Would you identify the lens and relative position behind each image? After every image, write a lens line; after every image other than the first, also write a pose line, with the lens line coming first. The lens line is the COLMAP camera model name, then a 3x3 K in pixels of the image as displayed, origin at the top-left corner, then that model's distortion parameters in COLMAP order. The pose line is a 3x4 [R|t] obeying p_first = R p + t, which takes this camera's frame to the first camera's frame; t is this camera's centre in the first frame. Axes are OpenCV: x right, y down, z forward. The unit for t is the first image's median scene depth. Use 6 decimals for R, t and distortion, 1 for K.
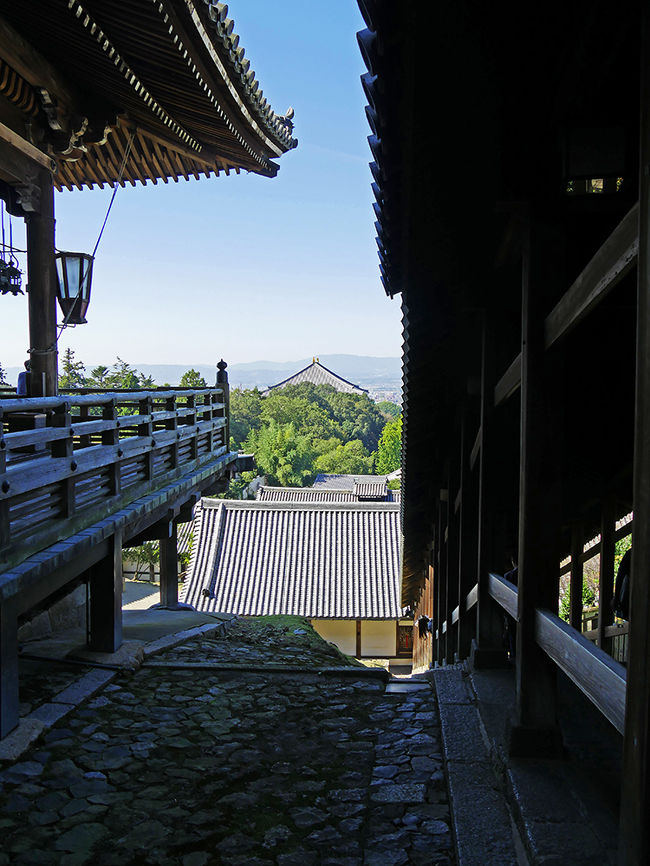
lens RADIAL K [[729.3, 0, 325.0], [0, 729.3, 433.0], [0, 0, 1]] dist [-0.000161, -0.000089]
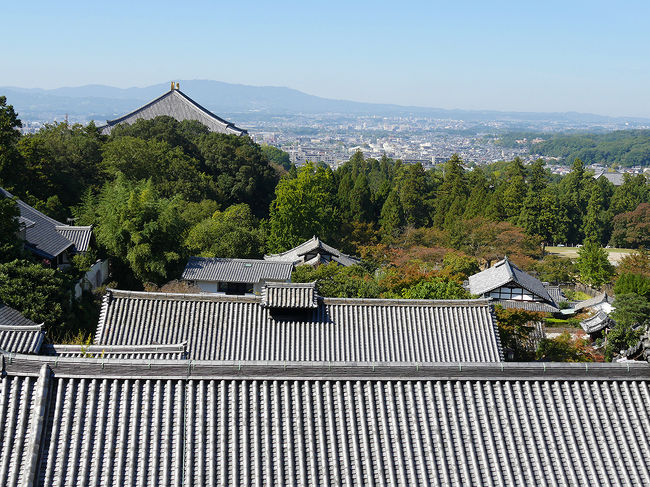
lens RADIAL K [[965.4, 0, 325.0], [0, 965.4, 243.5], [0, 0, 1]] dist [-0.018551, 0.062282]
pose [[0.988916, 0.014326, 0.147781, -0.052746], [-0.022929, 0.998129, 0.056675, -0.026035], [-0.146693, -0.059435, 0.987395, 0.337128]]
